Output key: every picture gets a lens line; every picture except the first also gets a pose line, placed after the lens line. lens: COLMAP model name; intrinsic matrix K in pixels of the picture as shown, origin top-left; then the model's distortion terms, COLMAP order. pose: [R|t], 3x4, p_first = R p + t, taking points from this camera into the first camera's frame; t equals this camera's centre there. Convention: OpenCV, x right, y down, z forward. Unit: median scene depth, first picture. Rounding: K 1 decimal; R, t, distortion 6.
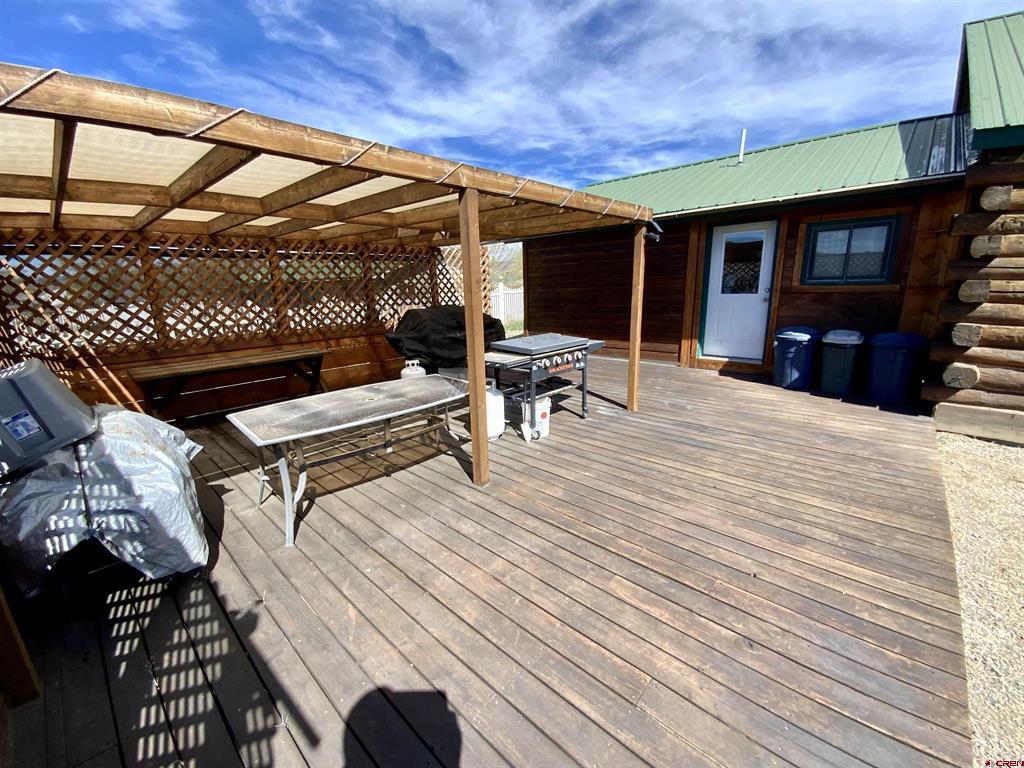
lens RADIAL K [[414.5, 0, 512.4], [0, 414.5, 386.0], [0, 0, 1]] dist [0.033742, -0.026506]
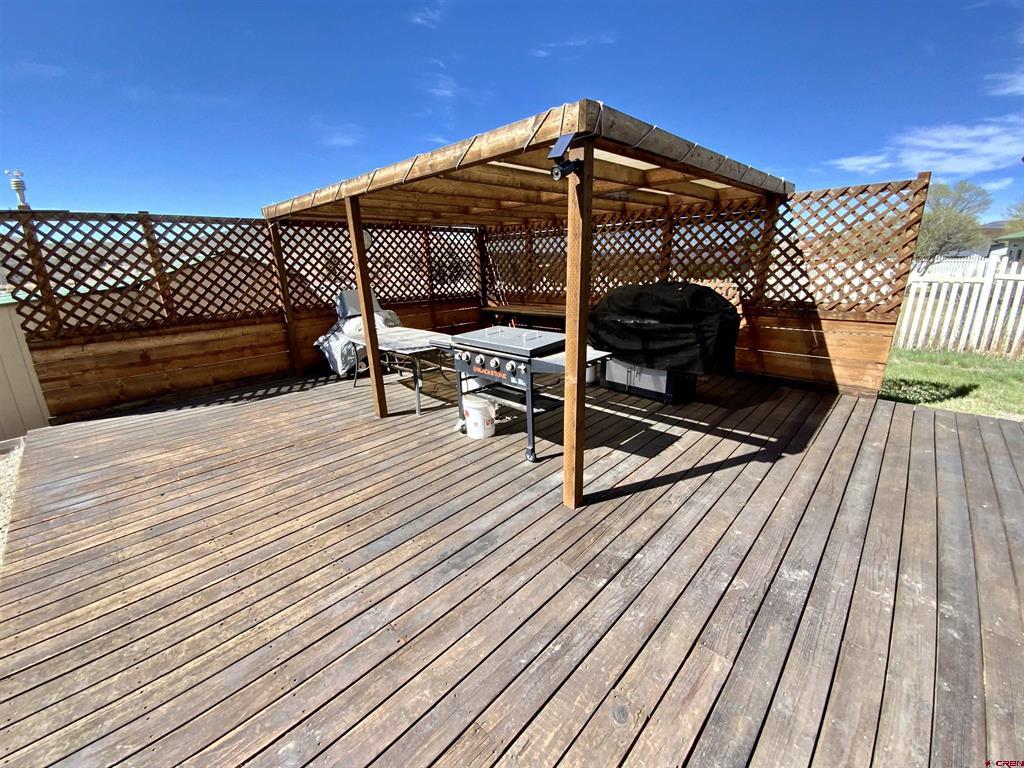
lens RADIAL K [[414.5, 0, 512.4], [0, 414.5, 386.0], [0, 0, 1]] dist [0.033742, -0.026506]
pose [[-0.024736, 0.314586, -0.948907, 1.031653], [-0.208463, 0.926707, 0.312661, -0.323915], [0.977718, 0.205545, 0.042657, 1.181688]]
